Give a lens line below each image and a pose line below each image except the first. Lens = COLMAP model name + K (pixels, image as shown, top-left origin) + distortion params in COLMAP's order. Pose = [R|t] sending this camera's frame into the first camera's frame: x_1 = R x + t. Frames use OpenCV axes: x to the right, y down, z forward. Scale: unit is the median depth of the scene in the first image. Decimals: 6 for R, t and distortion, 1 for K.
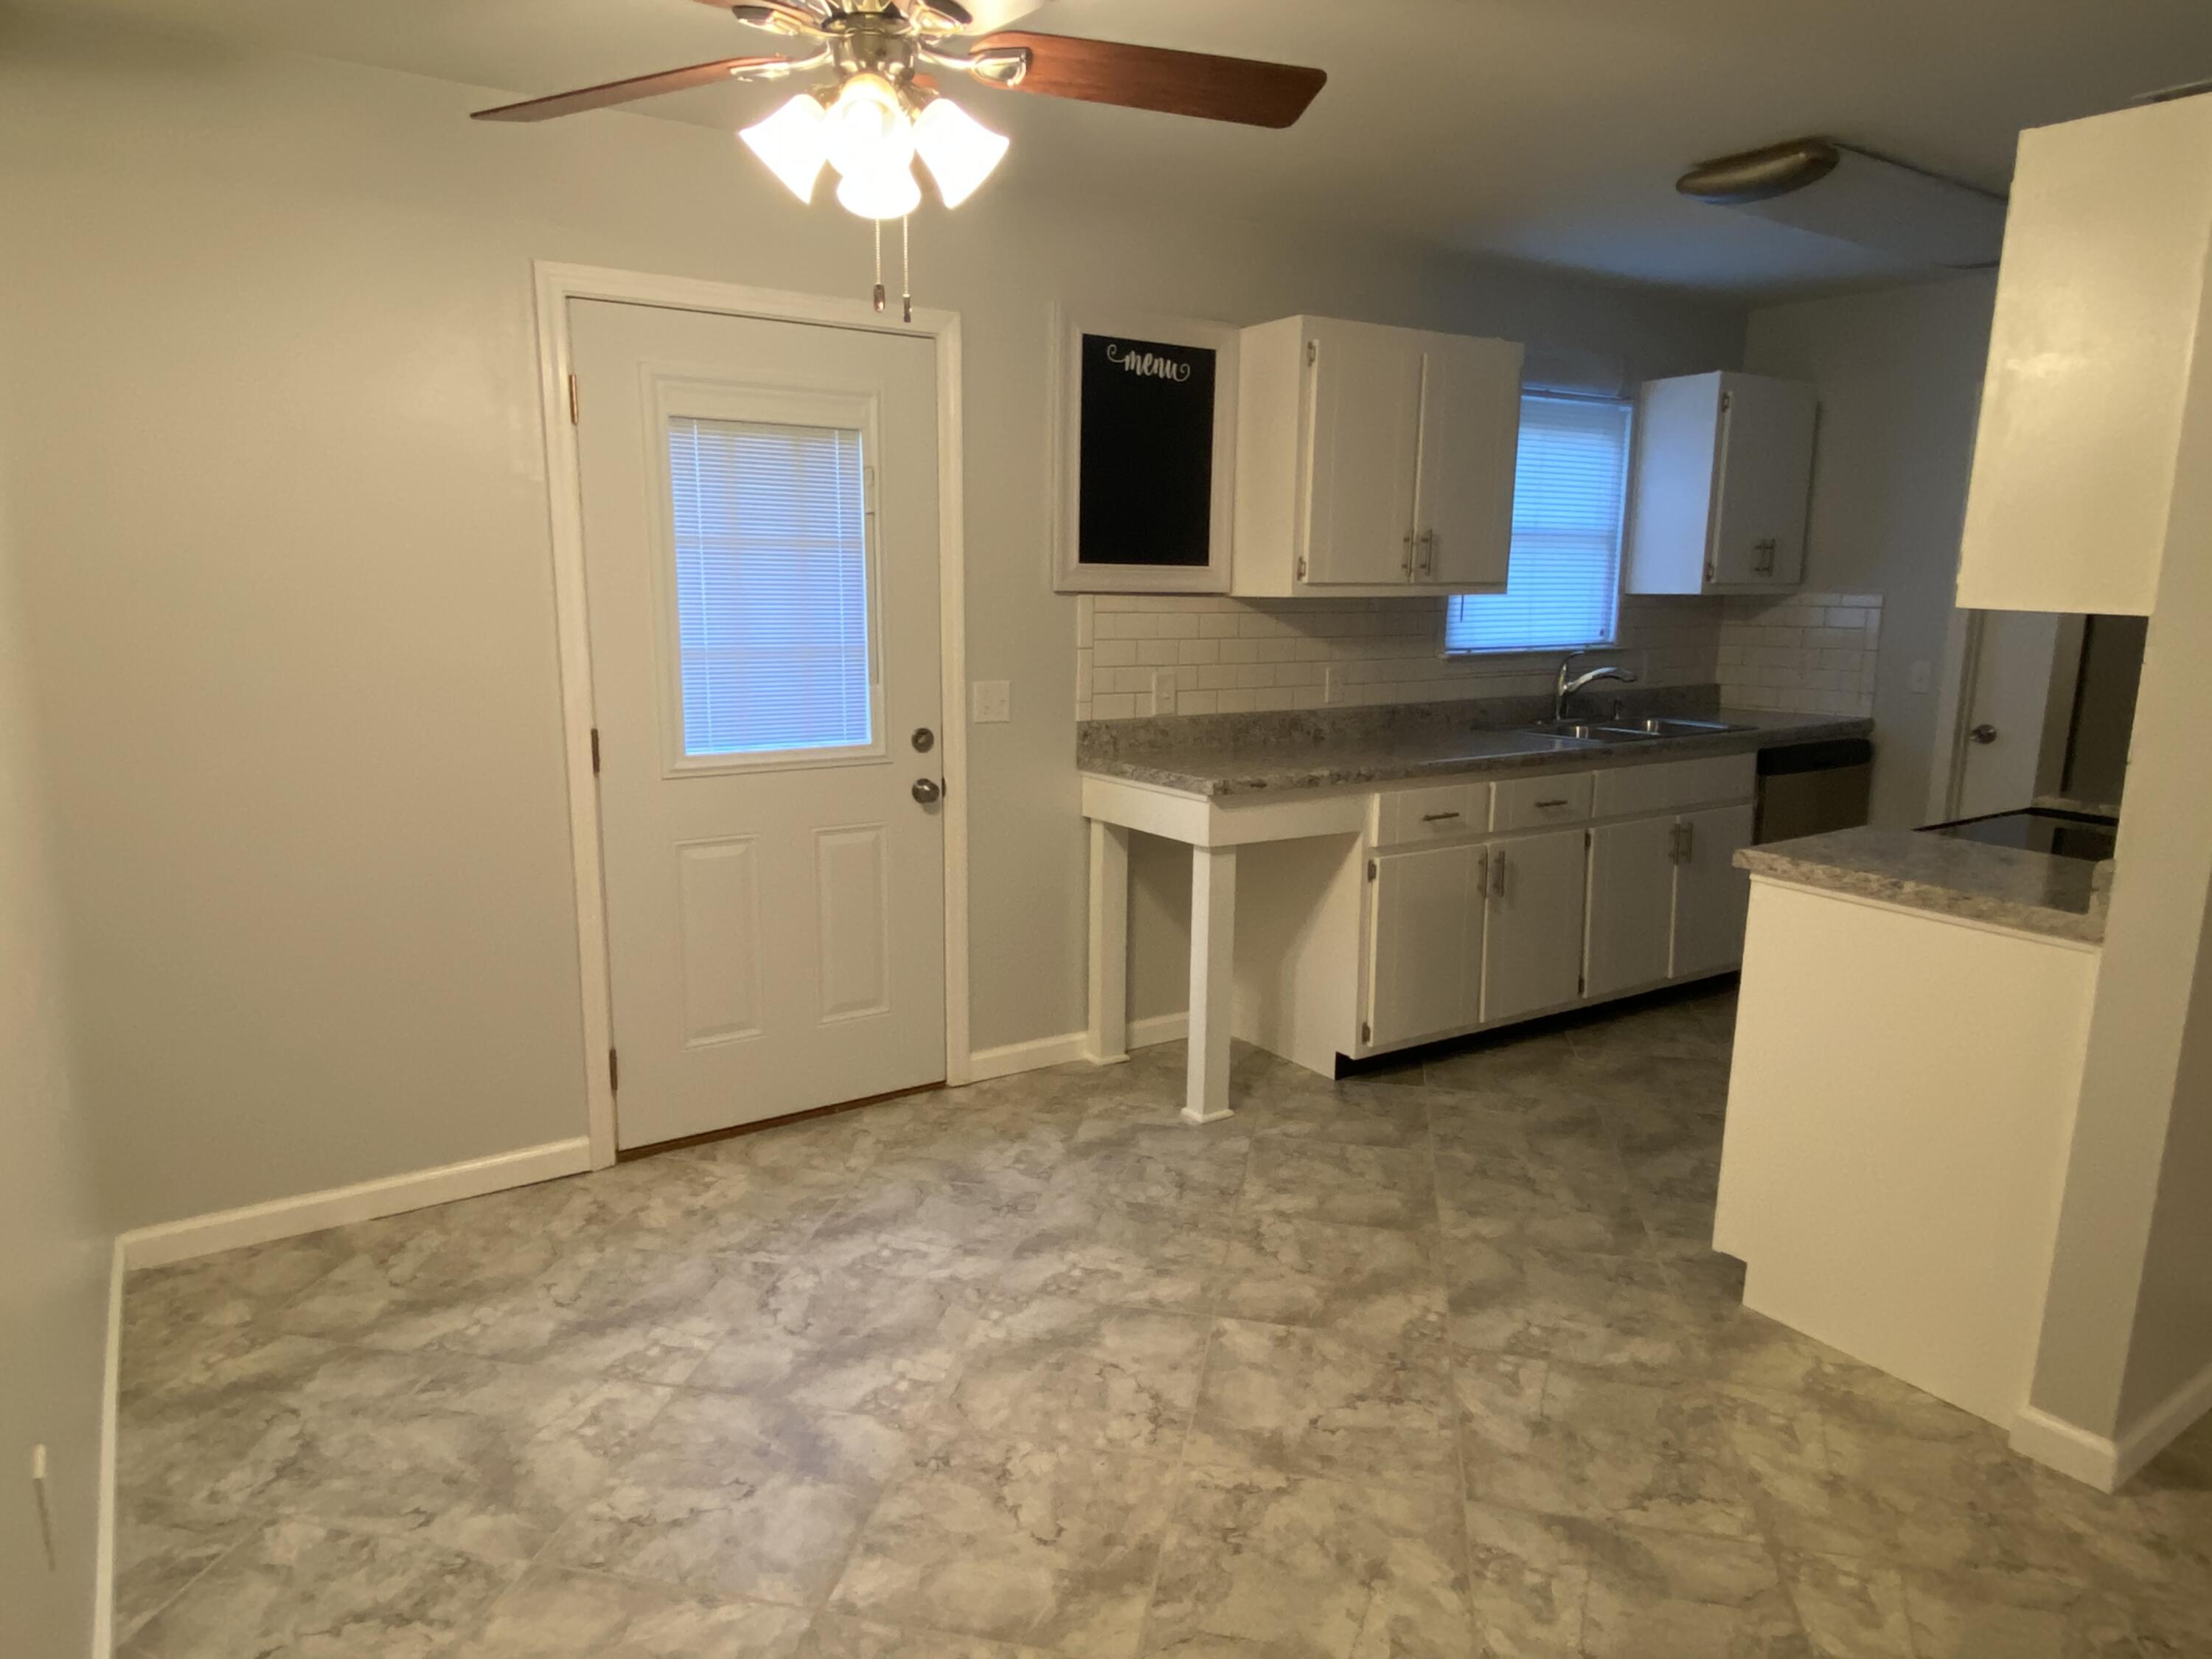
lens RADIAL K [[1364.5, 0, 1106.3], [0, 1364.5, 828.8], [0, 0, 1]] dist [0.030653, -0.034898]
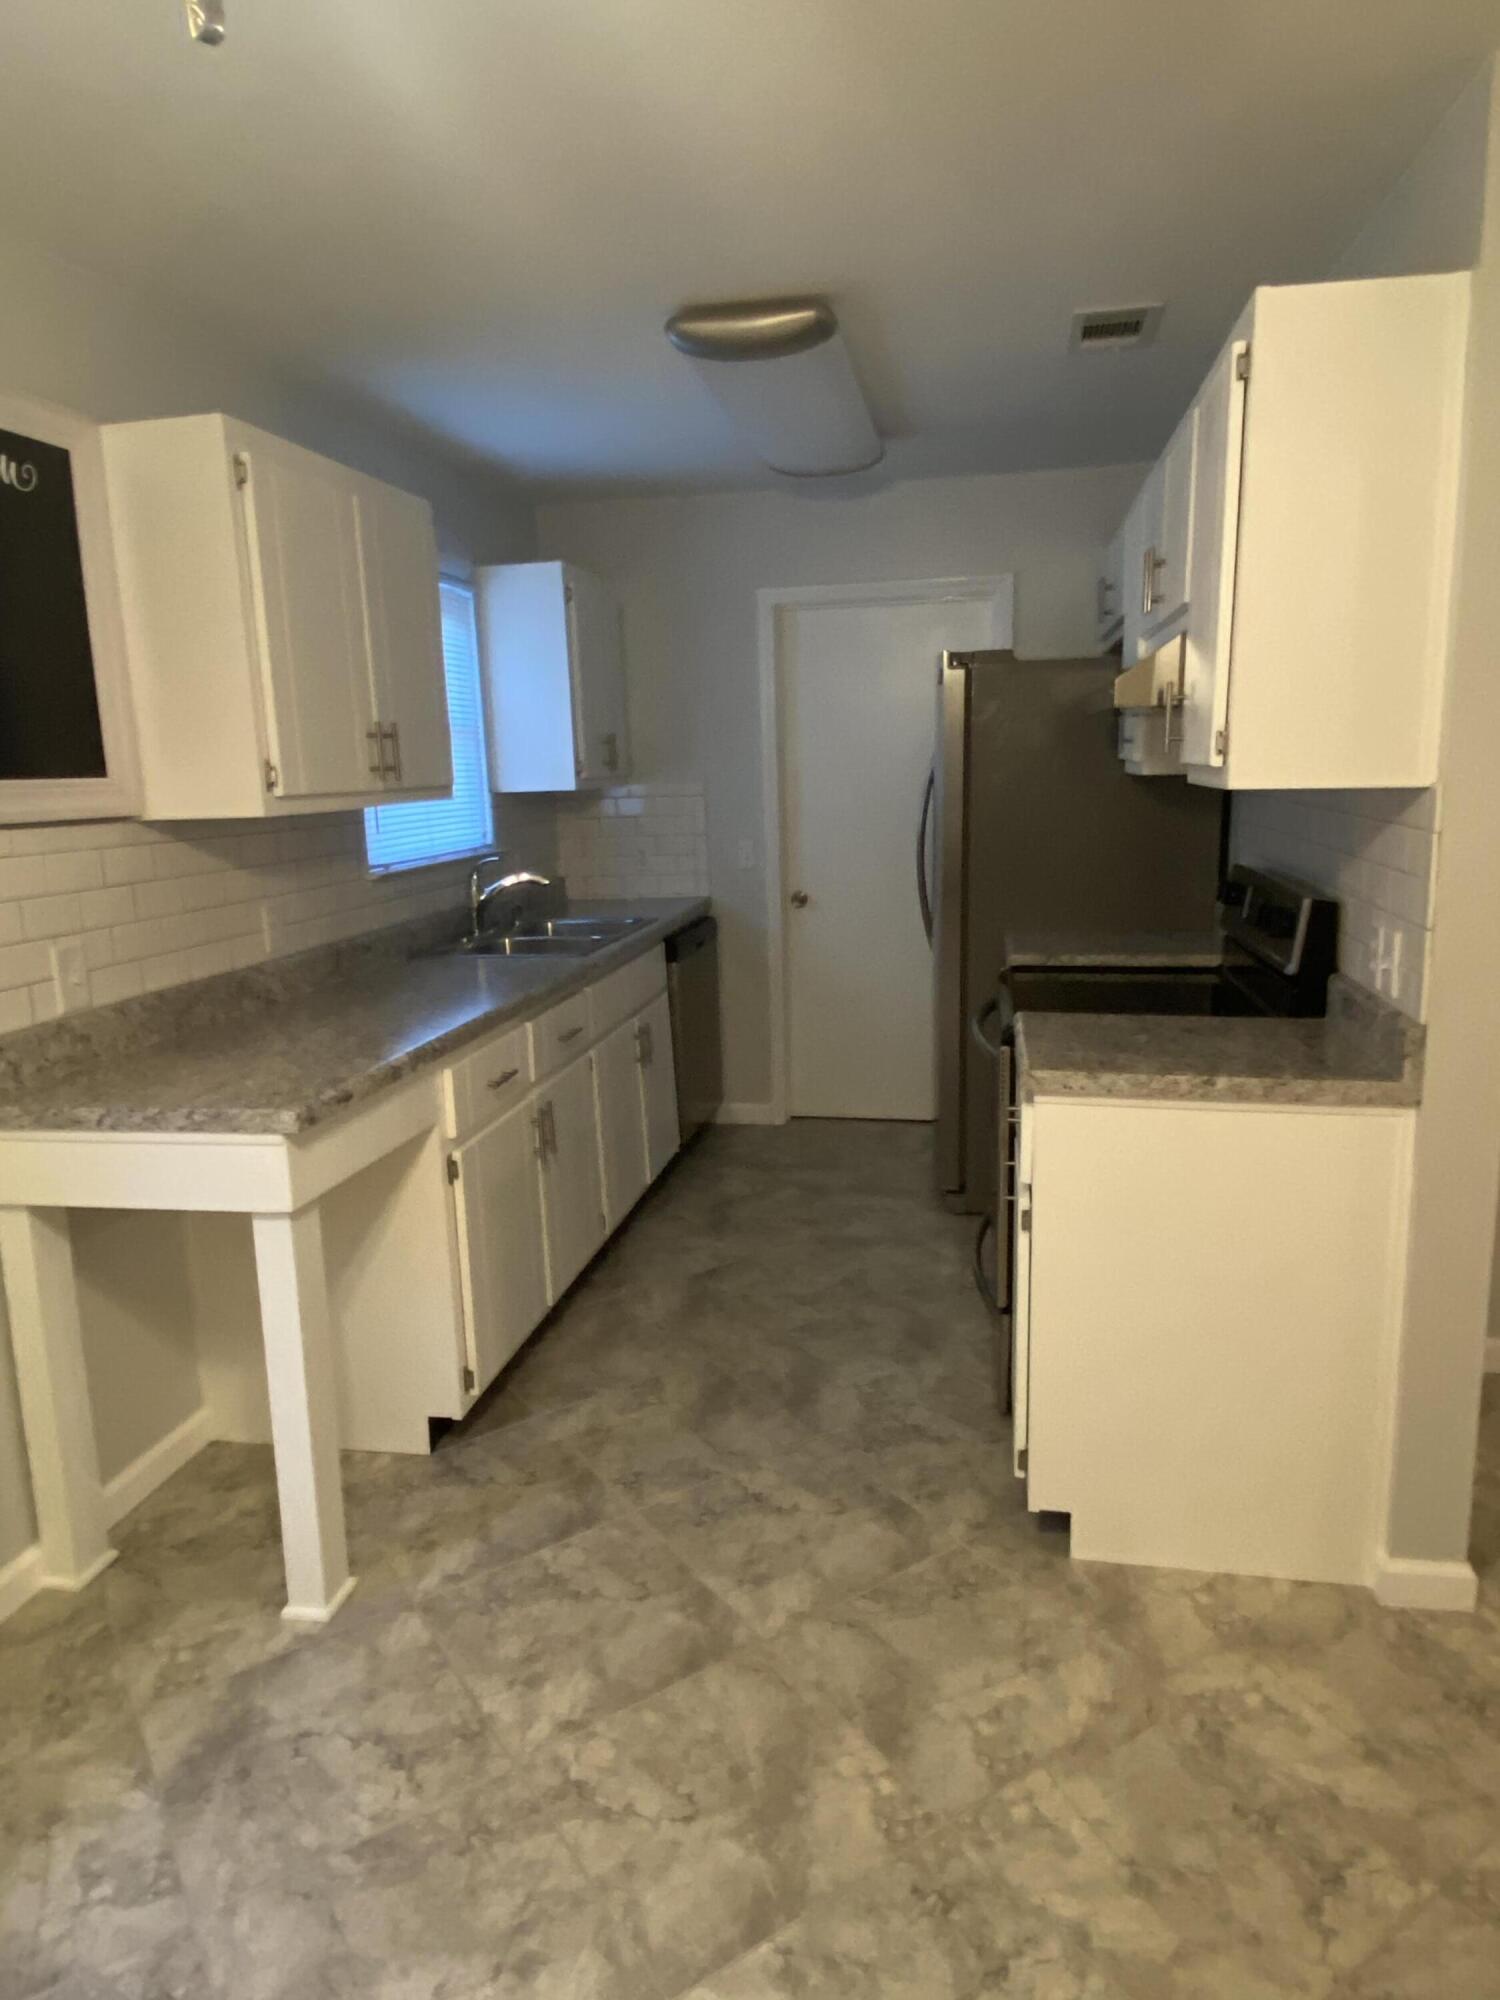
lens RADIAL K [[1233.7, 0, 754.7], [0, 1233.7, 972.6], [0, 0, 1]] dist [0.030653, -0.034898]
pose [[0.700115, -0.148287, 0.698463, -0.159629], [0.164283, 0.985407, 0.044535, -0.085150], [-0.694875, 0.083566, 0.714259, 0.412245]]
